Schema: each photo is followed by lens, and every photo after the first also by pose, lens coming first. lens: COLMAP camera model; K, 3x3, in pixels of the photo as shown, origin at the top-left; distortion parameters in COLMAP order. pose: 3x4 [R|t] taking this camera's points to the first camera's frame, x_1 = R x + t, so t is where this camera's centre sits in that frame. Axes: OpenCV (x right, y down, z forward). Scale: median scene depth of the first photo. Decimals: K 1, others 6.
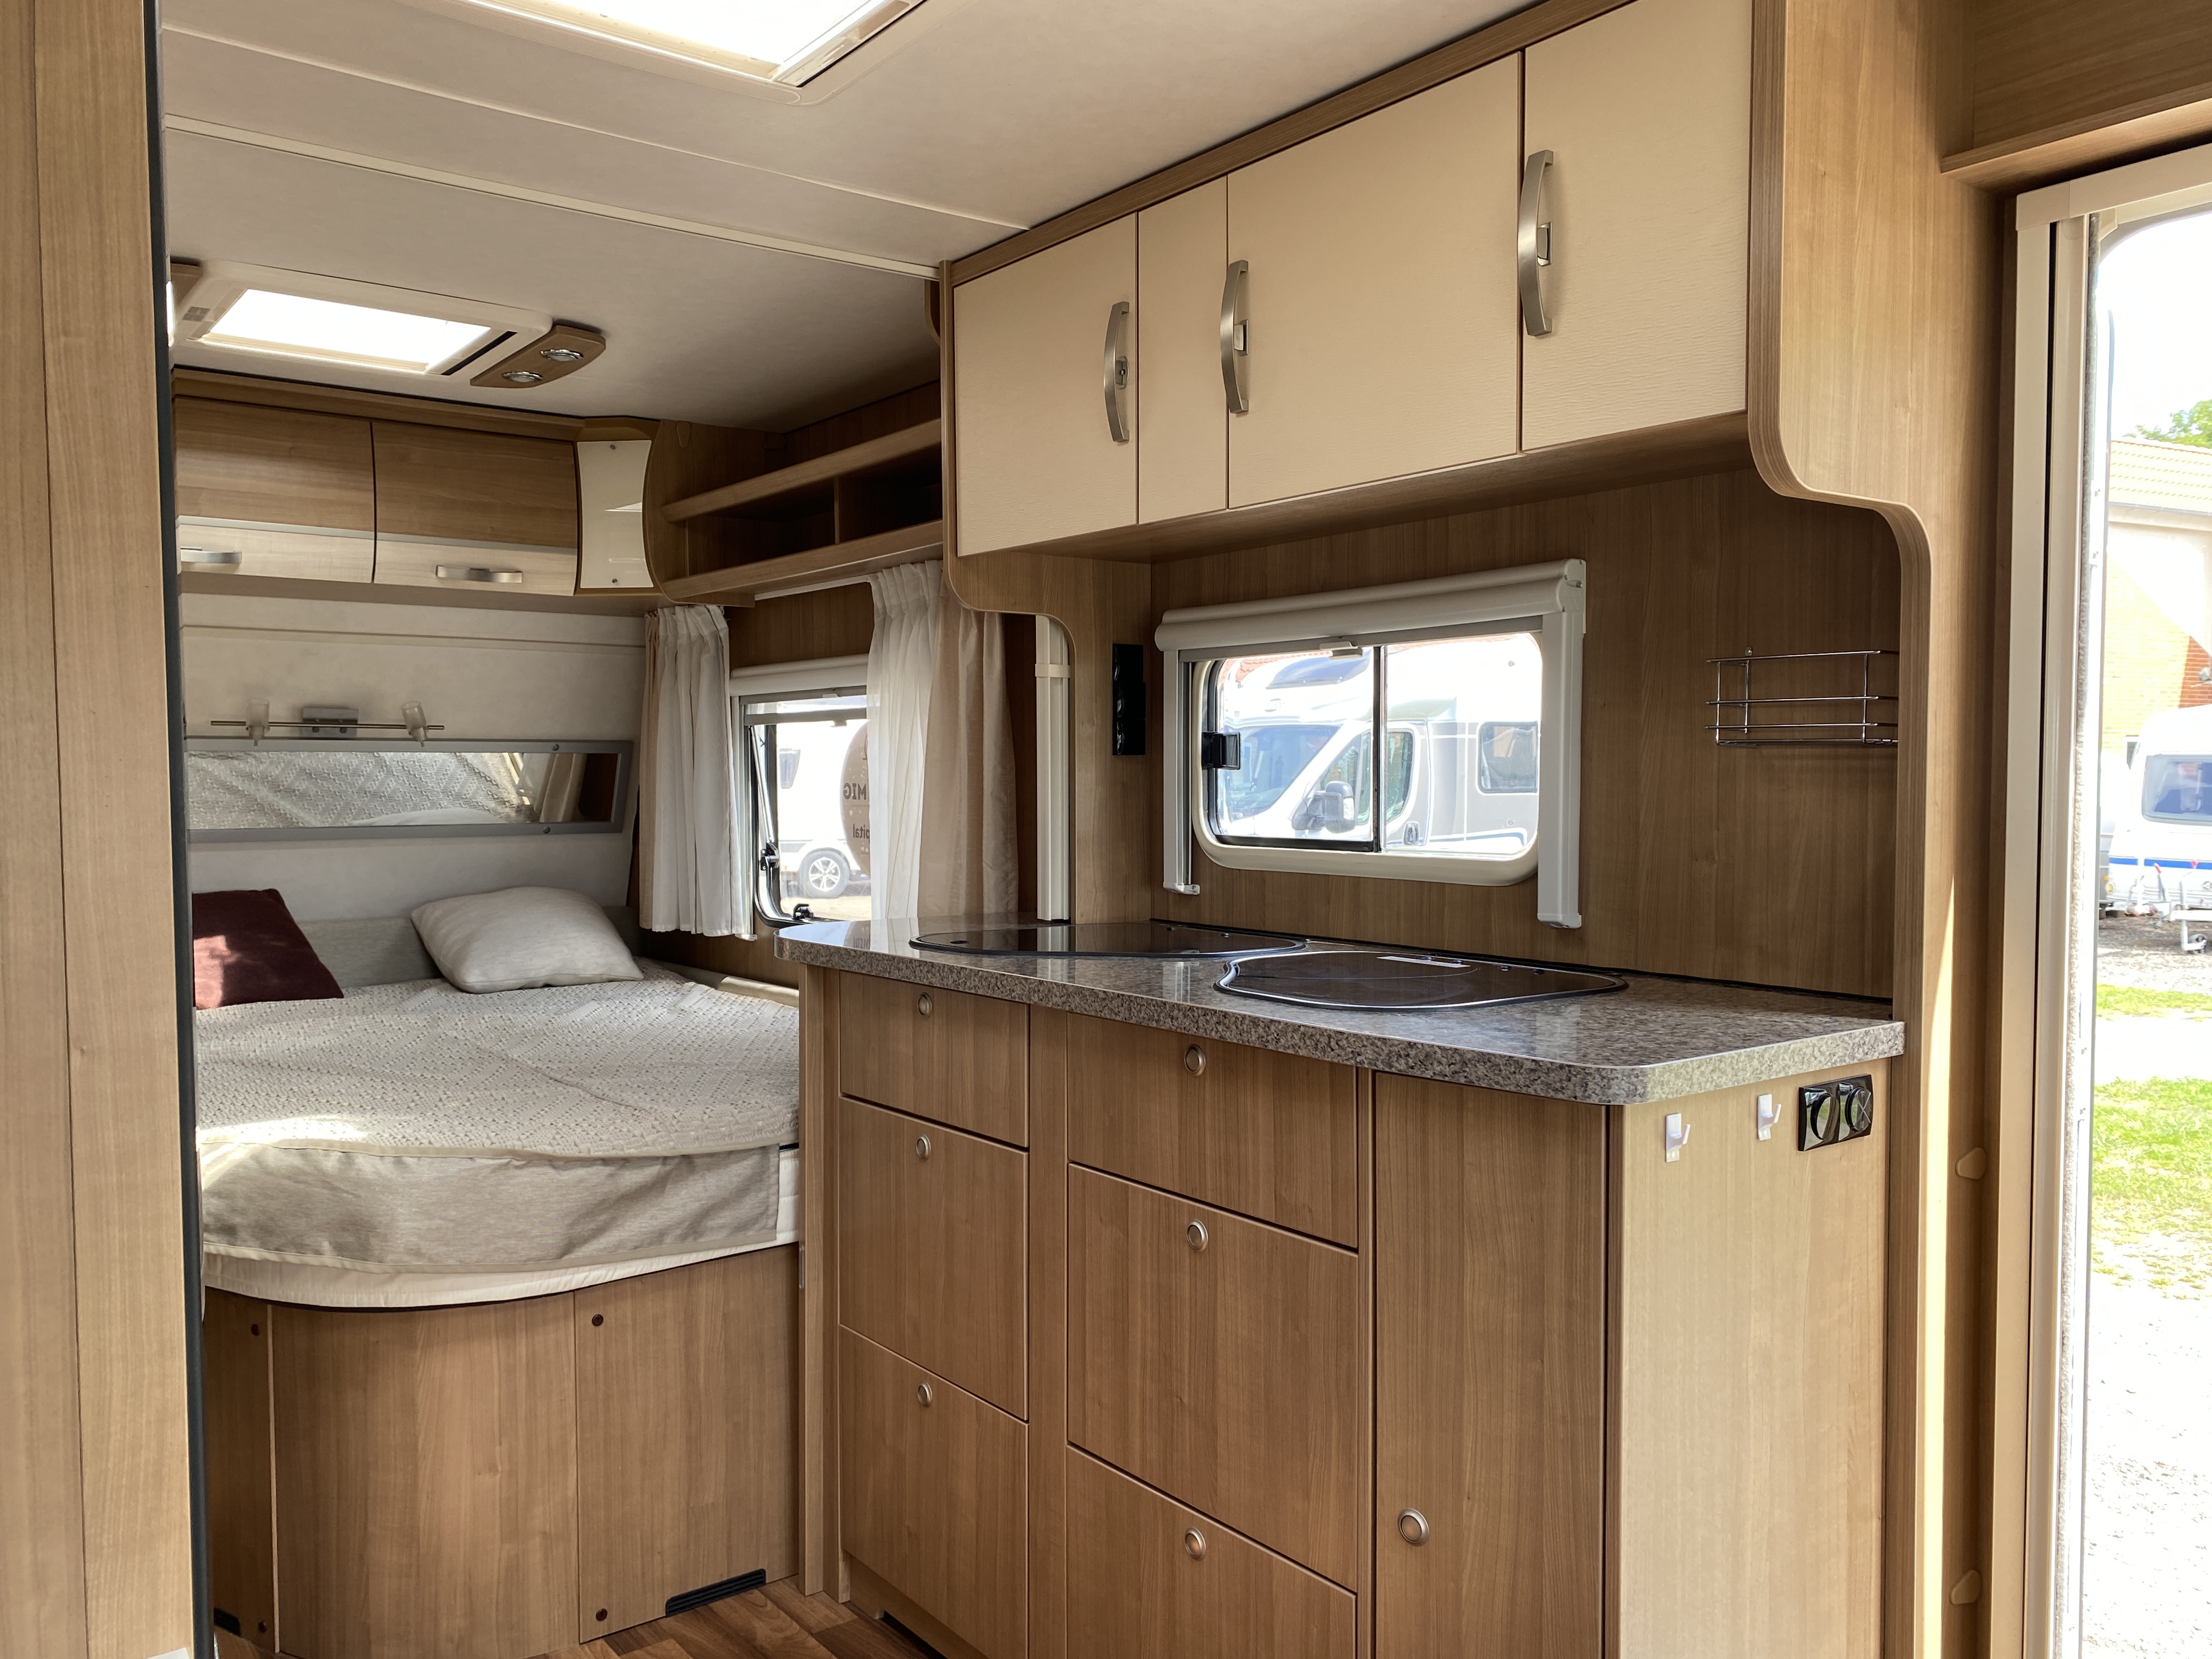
lens RADIAL K [[1673.1, 0, 1100.5], [0, 1673.1, 821.1], [0, 0, 1]] dist [0.034873, -0.036304]
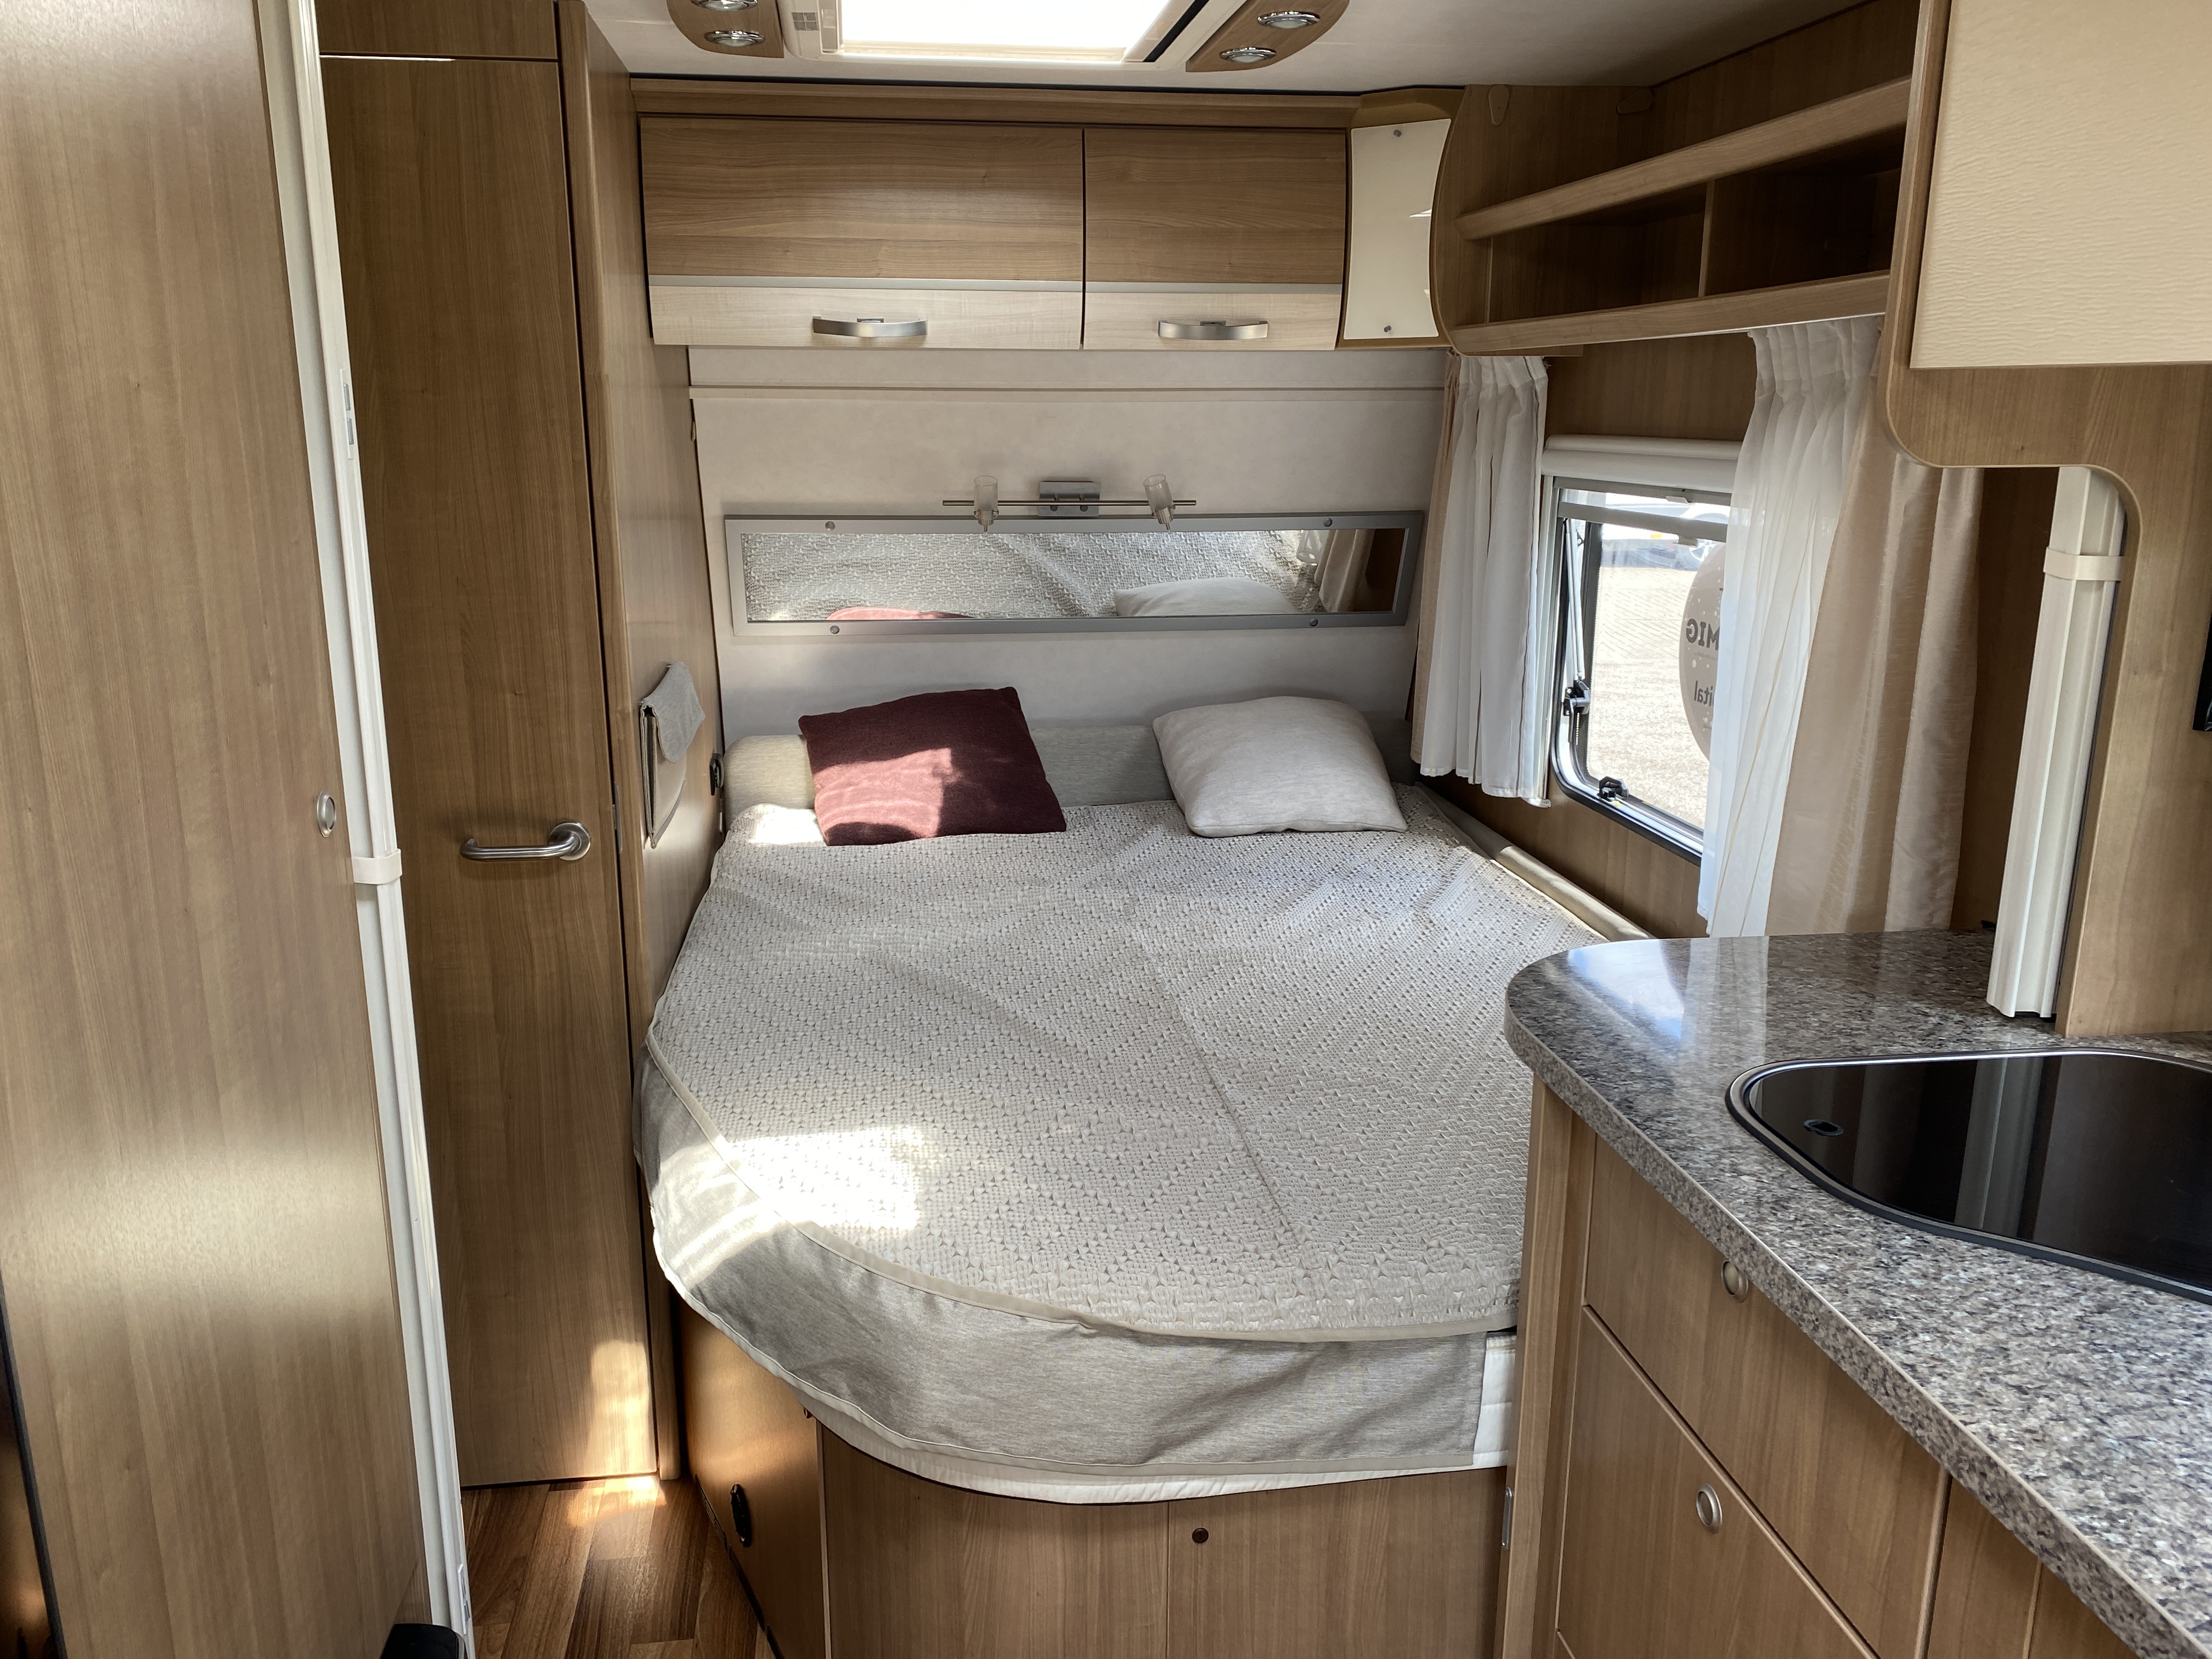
lens RADIAL K [[1673.1, 0, 1100.5], [0, 1673.1, 821.1], [0, 0, 1]] dist [0.034873, -0.036304]
pose [[0.874686, 0.123059, -0.468807, -0.033422], [-0.024187, 0.977110, 0.211358, -0.096951], [0.484085, -0.173533, 0.857641, 0.312949]]
